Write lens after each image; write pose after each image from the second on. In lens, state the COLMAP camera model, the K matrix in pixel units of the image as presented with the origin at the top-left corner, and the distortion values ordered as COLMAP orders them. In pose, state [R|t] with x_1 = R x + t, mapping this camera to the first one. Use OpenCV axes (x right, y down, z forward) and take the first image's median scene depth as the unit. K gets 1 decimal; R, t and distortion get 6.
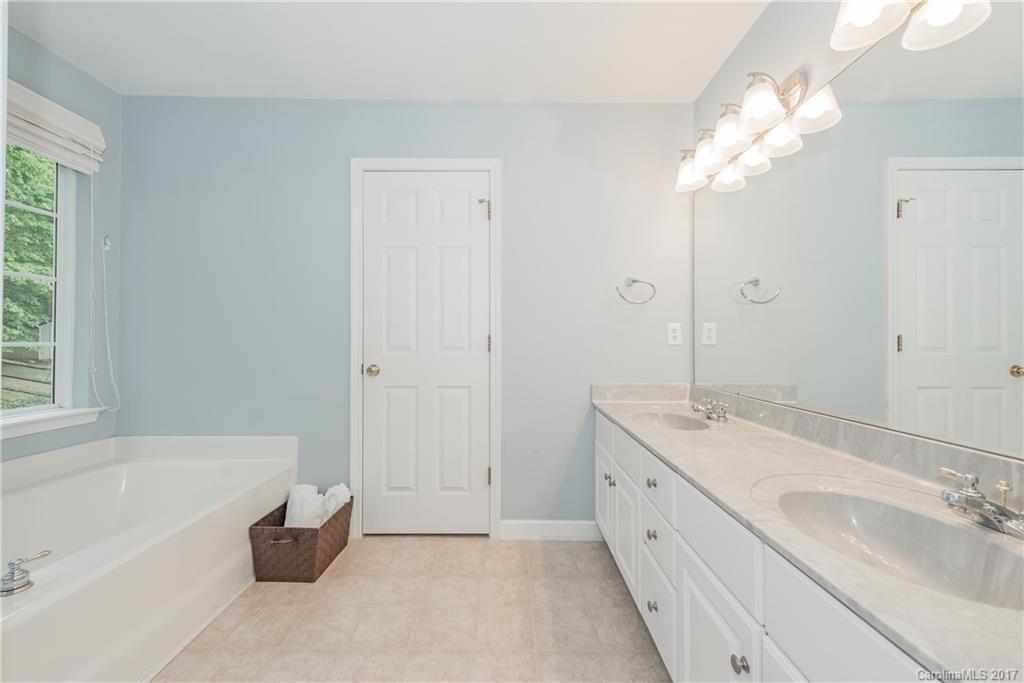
lens RADIAL K [[406.8, 0, 511.2], [0, 406.8, 340.3], [0, 0, 1]] dist [-0.001559, -0.000402]
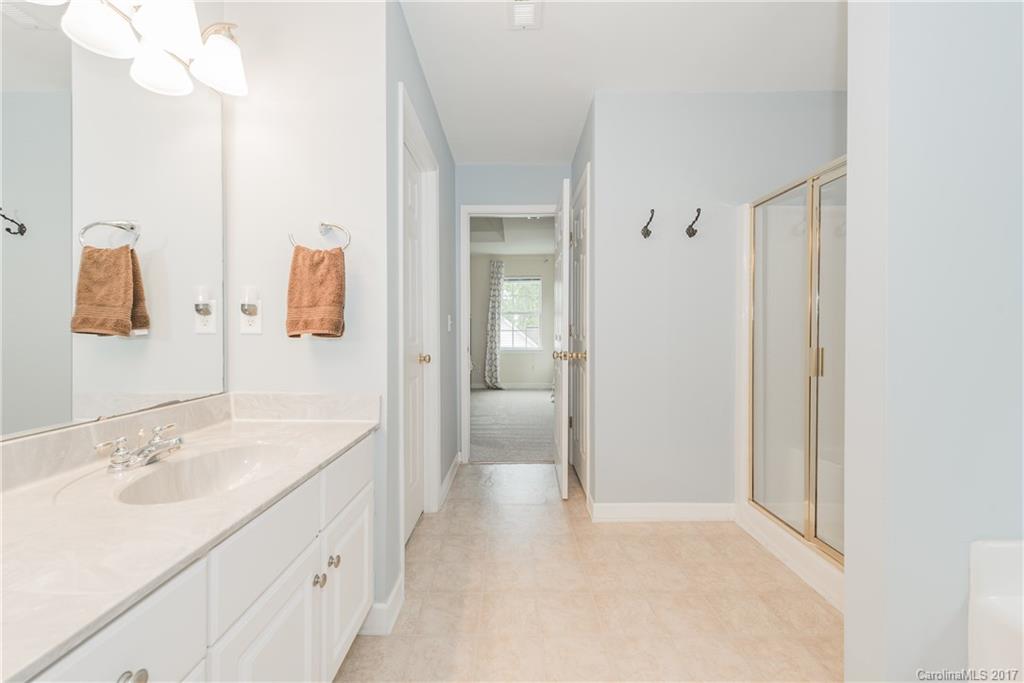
lens RADIAL K [[406.8, 0, 512.6], [0, 406.8, 333.3], [0, 0, 1]] dist [-0.001559, -0.000402]
pose [[-0.999689, -0.024685, -0.003670, -0.003462], [-0.024721, 0.999643, 0.010138, 0.007420], [0.003418, 0.010226, -0.999942, 2.106850]]
